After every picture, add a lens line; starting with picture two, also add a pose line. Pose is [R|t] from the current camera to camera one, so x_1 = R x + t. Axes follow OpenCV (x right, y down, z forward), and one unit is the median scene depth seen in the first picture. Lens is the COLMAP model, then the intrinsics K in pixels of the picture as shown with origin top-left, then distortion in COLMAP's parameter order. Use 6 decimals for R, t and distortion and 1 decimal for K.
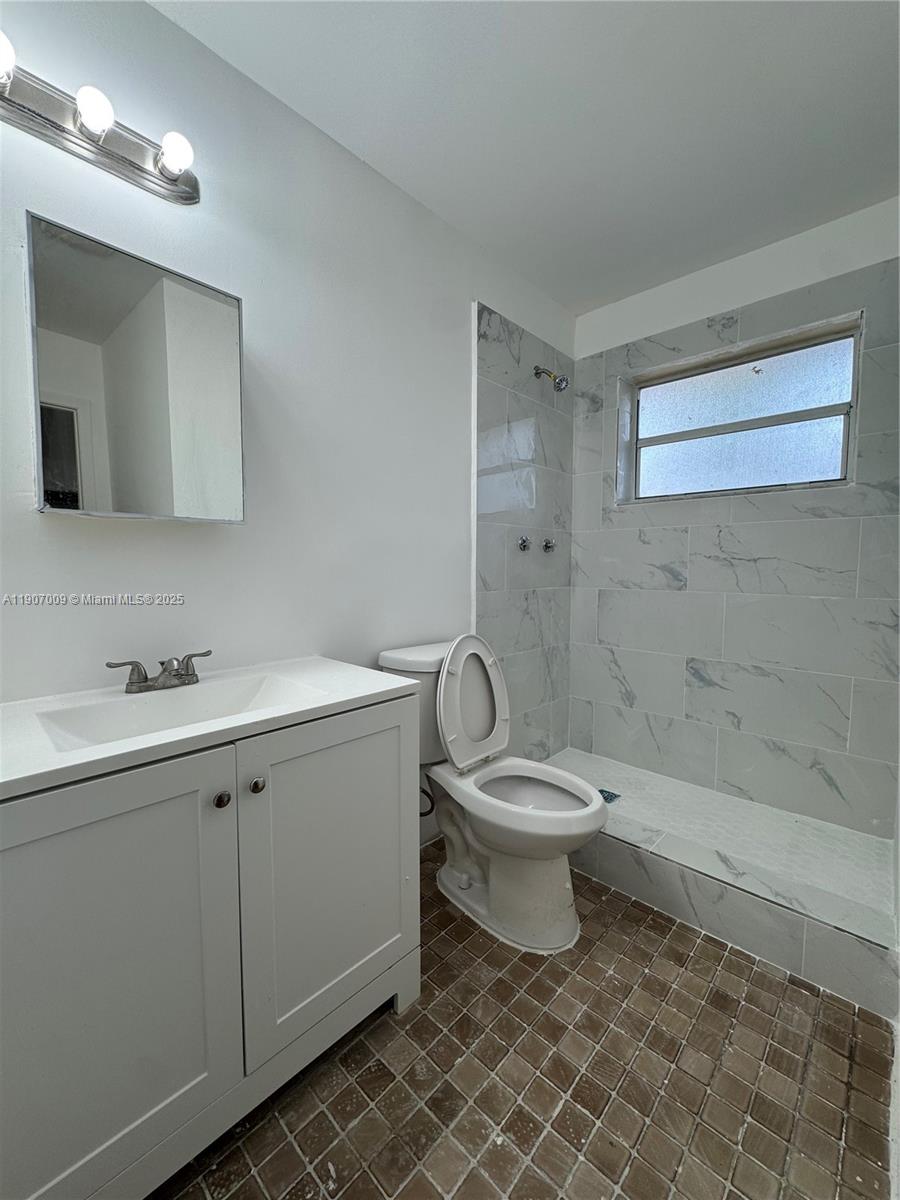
lens RADIAL K [[483.3, 0, 449.7], [0, 483.3, 596.1], [0, 0, 1]] dist [-0.001987, 0.000214]
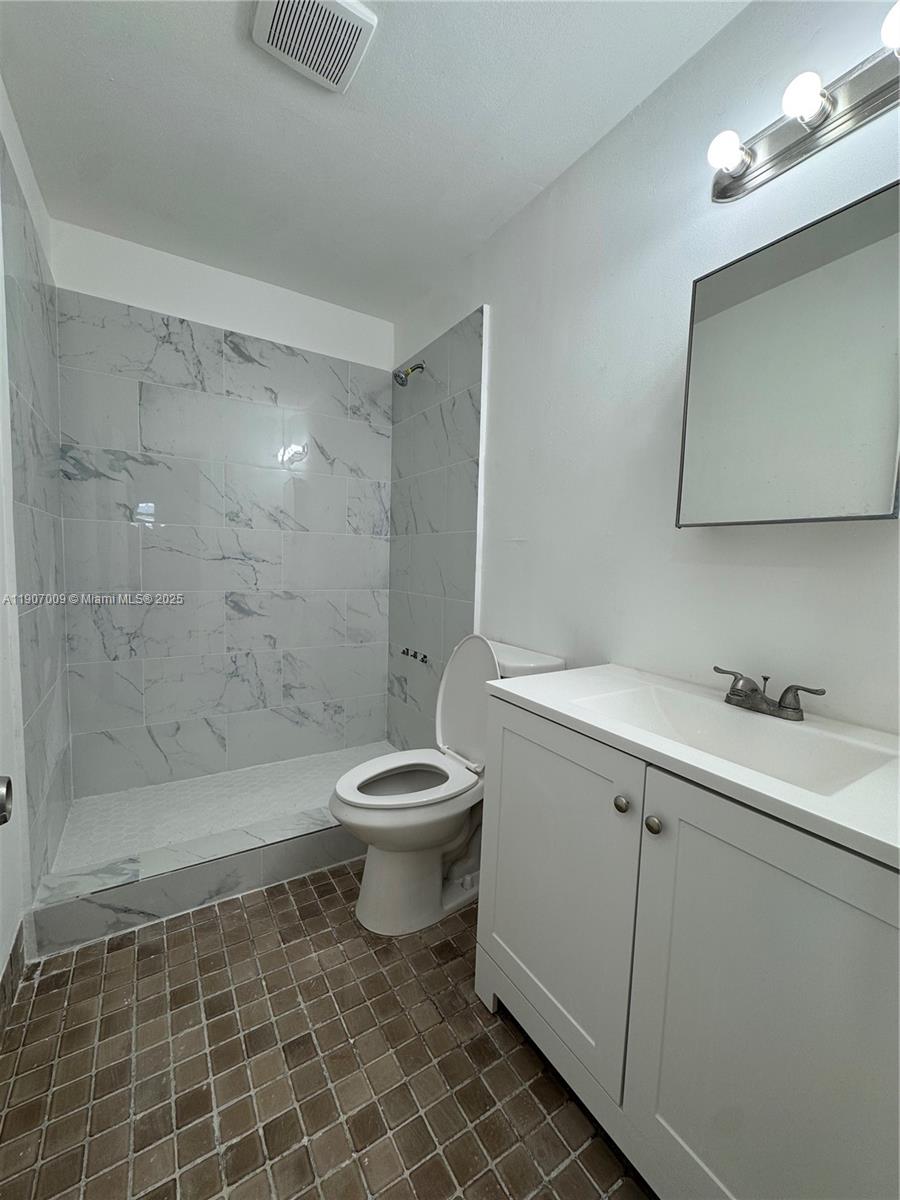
lens RADIAL K [[483.3, 0, 449.2], [0, 483.3, 601.9], [0, 0, 1]] dist [-0.001987, 0.000214]
pose [[-0.243682, 0.079646, -0.966579, 0.424248], [-0.098989, 0.989375, 0.106481, -0.054068], [0.964790, 0.121628, -0.233209, 0.648618]]
